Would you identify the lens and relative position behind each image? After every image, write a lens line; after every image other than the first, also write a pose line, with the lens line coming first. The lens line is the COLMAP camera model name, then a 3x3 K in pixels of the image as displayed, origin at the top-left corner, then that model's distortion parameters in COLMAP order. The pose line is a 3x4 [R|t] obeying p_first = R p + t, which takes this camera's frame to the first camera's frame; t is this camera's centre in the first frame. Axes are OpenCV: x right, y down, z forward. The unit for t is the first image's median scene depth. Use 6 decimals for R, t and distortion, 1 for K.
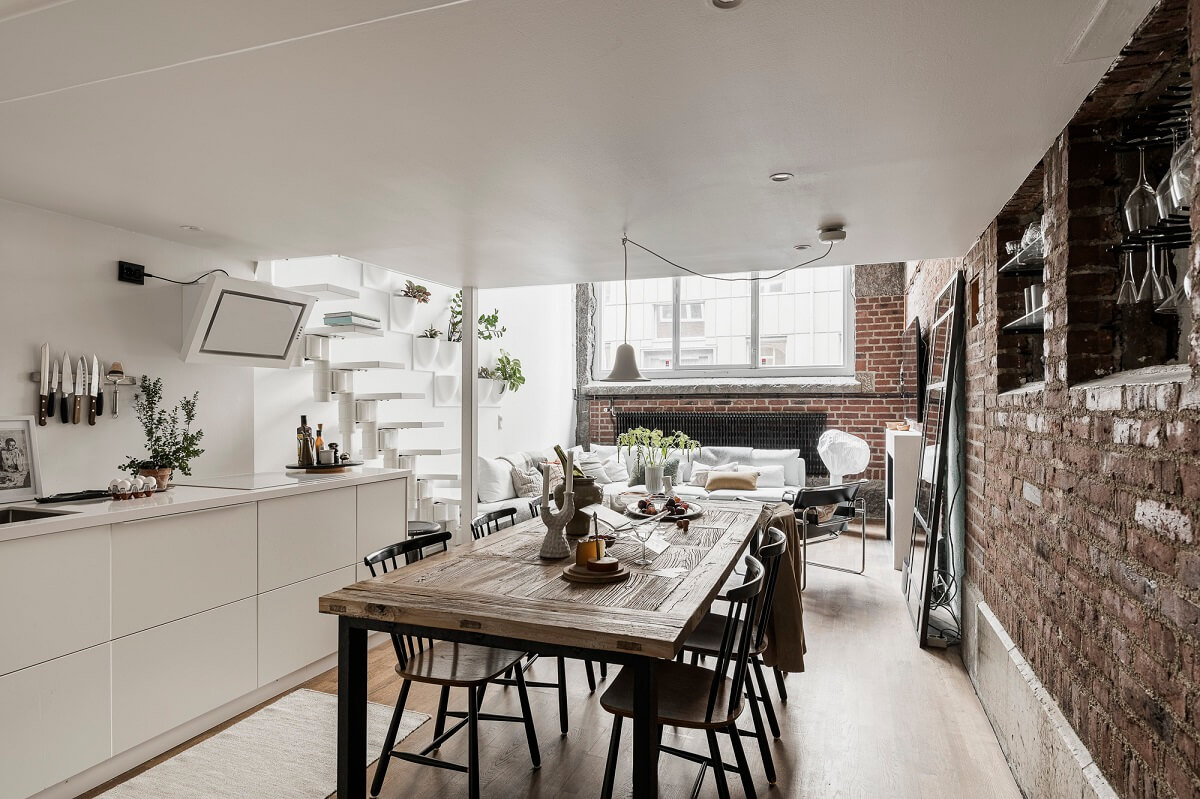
lens RADIAL K [[677.7, 0, 598.5], [0, 677.7, 407.9], [0, 0, 1]] dist [-0.005546, 0.001971]
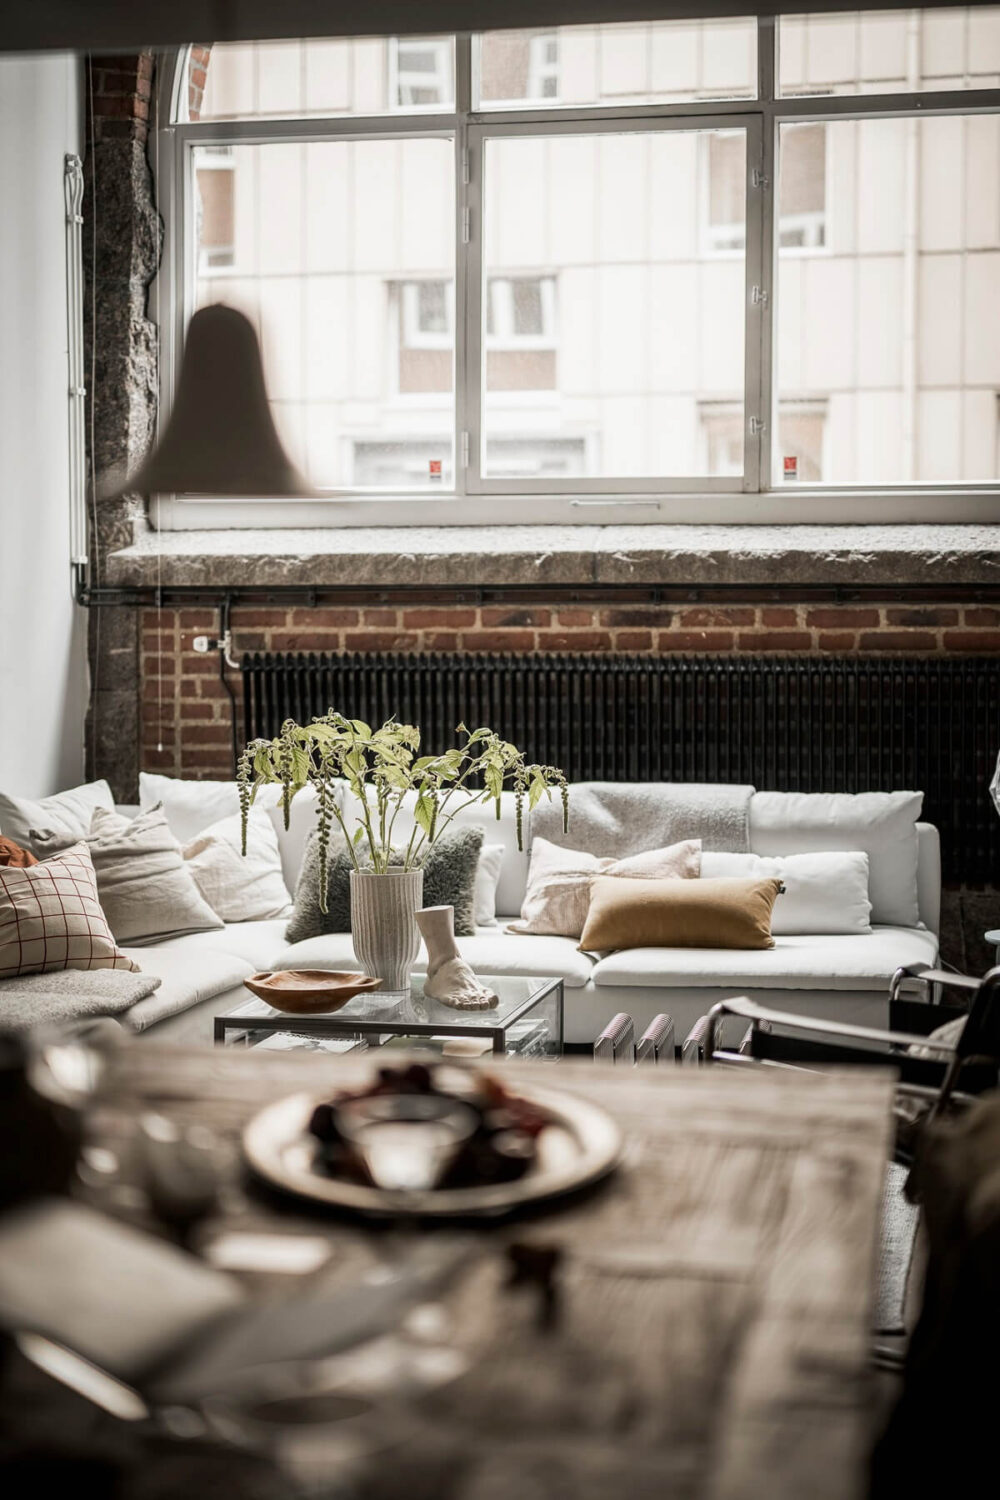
lens RADIAL K [[2169.4, 0, 598.9], [0, 2169.4, 724.8], [0, 0, 1]] dist [0.001734, 0.000000]
pose [[0.984139, -0.004698, 0.177335, 0.014402], [-0.002656, 0.999147, 0.041206, -0.000899], [-0.177378, -0.041024, 0.983287, 0.161902]]
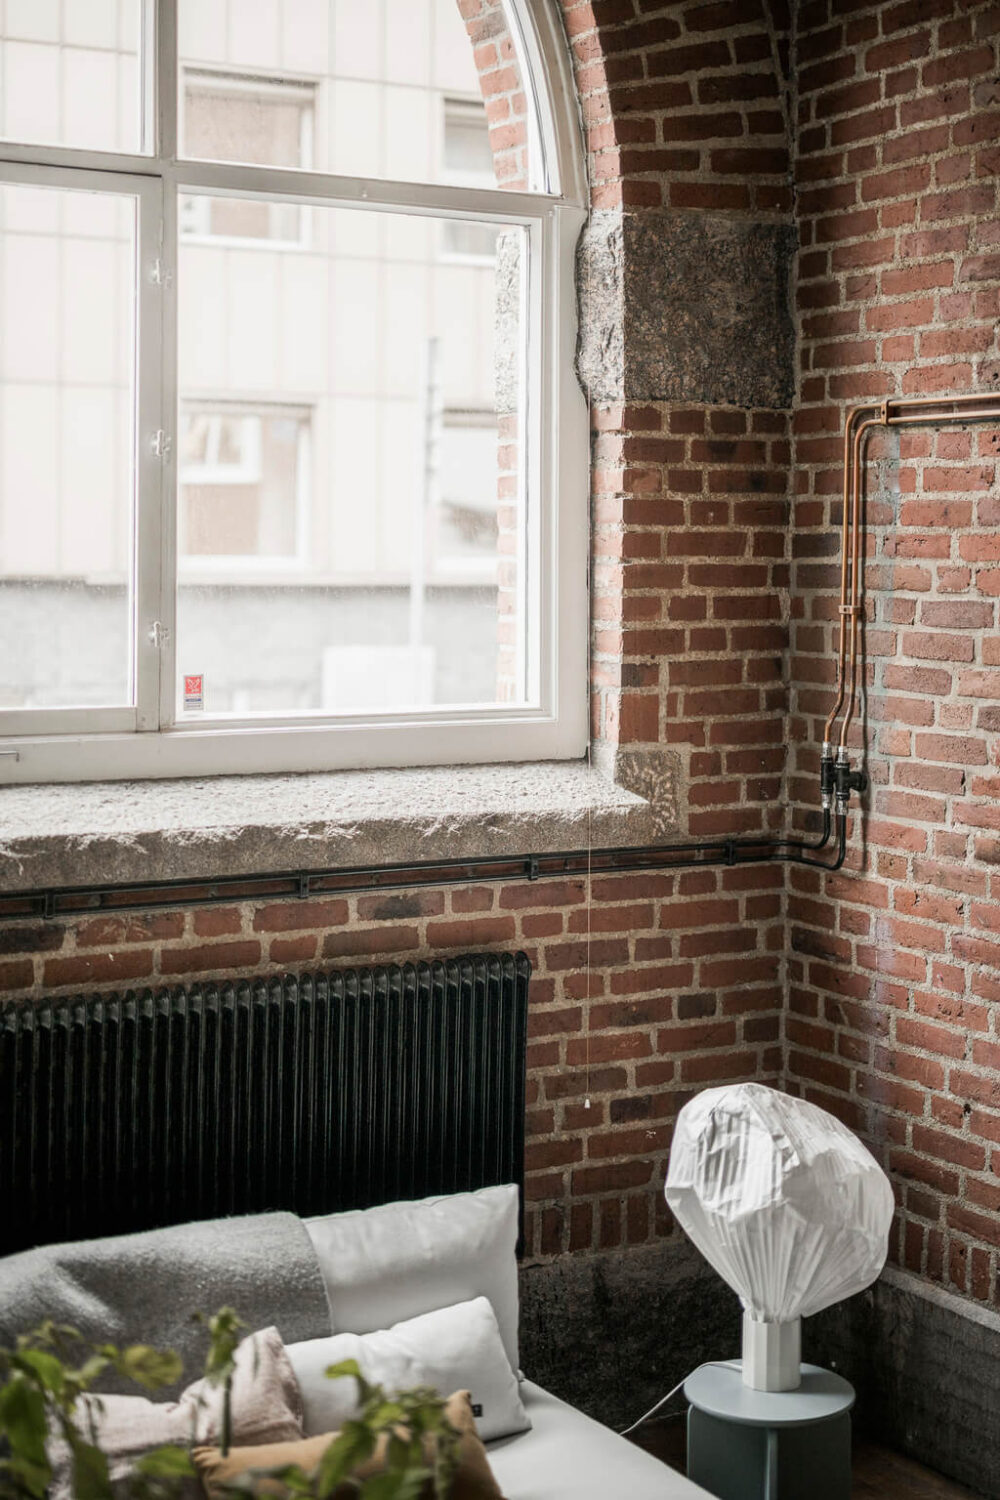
lens RADIAL K [[2169.4, 0, 485.6], [0, 2169.4, 587.1], [0, 0, 1]] dist [0.001734, 0.000000]
pose [[0.638017, -0.004099, 0.770012, -0.175526], [-0.003759, 0.999957, 0.008437, -0.108754], [-0.770014, -0.008277, 0.637974, 0.589457]]
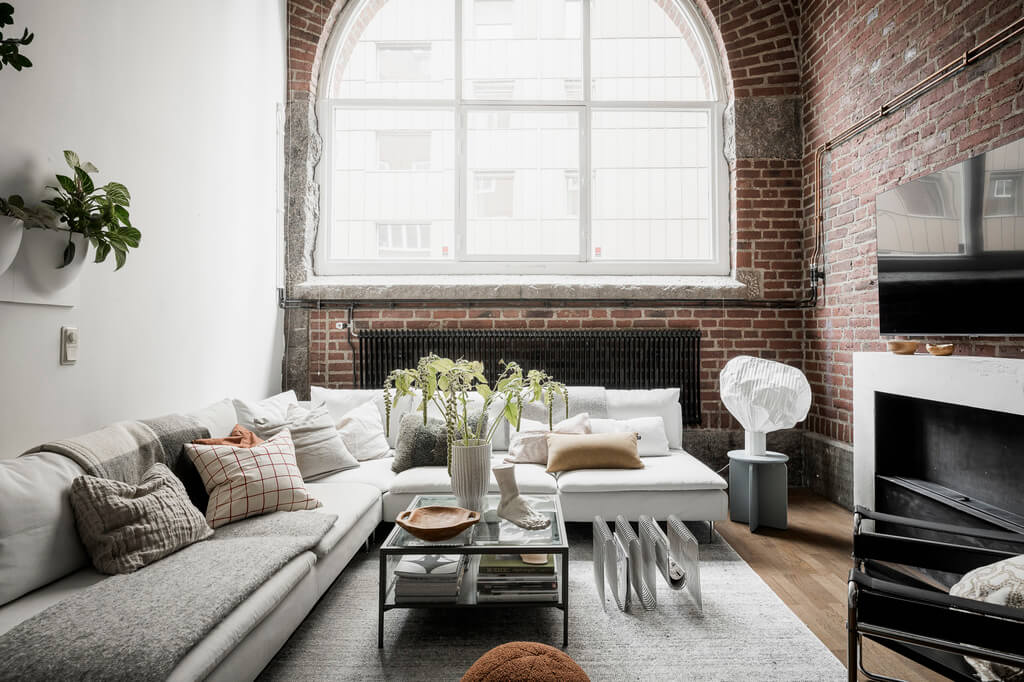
lens RADIAL K [[578.3, 0, 537.0], [0, 578.3, 323.4], [0, 0, 1]] dist [-0.005546, 0.001971]
pose [[0.928906, 0.007857, 0.370233, -0.016928], [0.001479, 0.999688, -0.024924, 0.015048], [-0.370313, 0.023700, 0.928605, 0.537219]]
